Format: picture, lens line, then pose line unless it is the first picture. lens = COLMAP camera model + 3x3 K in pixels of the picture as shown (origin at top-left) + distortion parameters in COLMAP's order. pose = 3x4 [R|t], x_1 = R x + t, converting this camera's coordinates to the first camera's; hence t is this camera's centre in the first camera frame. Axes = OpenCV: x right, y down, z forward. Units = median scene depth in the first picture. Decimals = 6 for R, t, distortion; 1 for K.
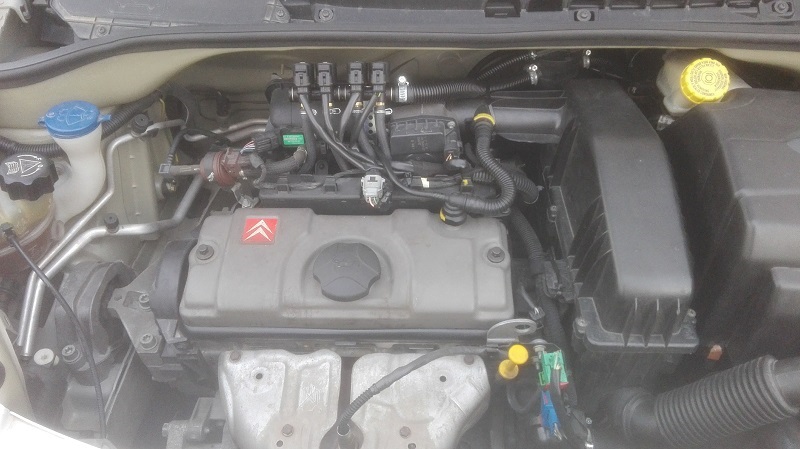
lens RADIAL K [[572.3, 0, 399.3], [0, 572.3, 237.1], [0, 0, 1]] dist [0.005883, 0.000808]
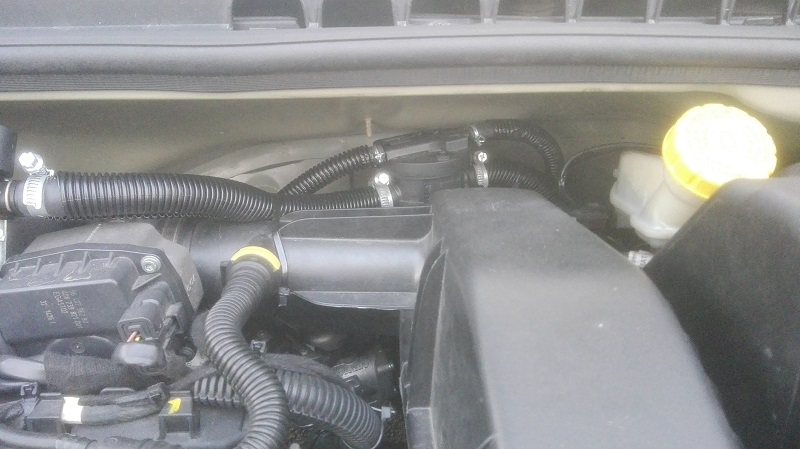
lens RADIAL K [[572.3, 0, 399.3], [0, 572.3, 237.1], [0, 0, 1]] dist [0.005883, 0.000808]
pose [[0.997923, -0.011390, 0.063403, 0.242892], [0.033603, 0.931761, -0.361513, -0.056196], [-0.054958, 0.362892, 0.930209, 0.584485]]
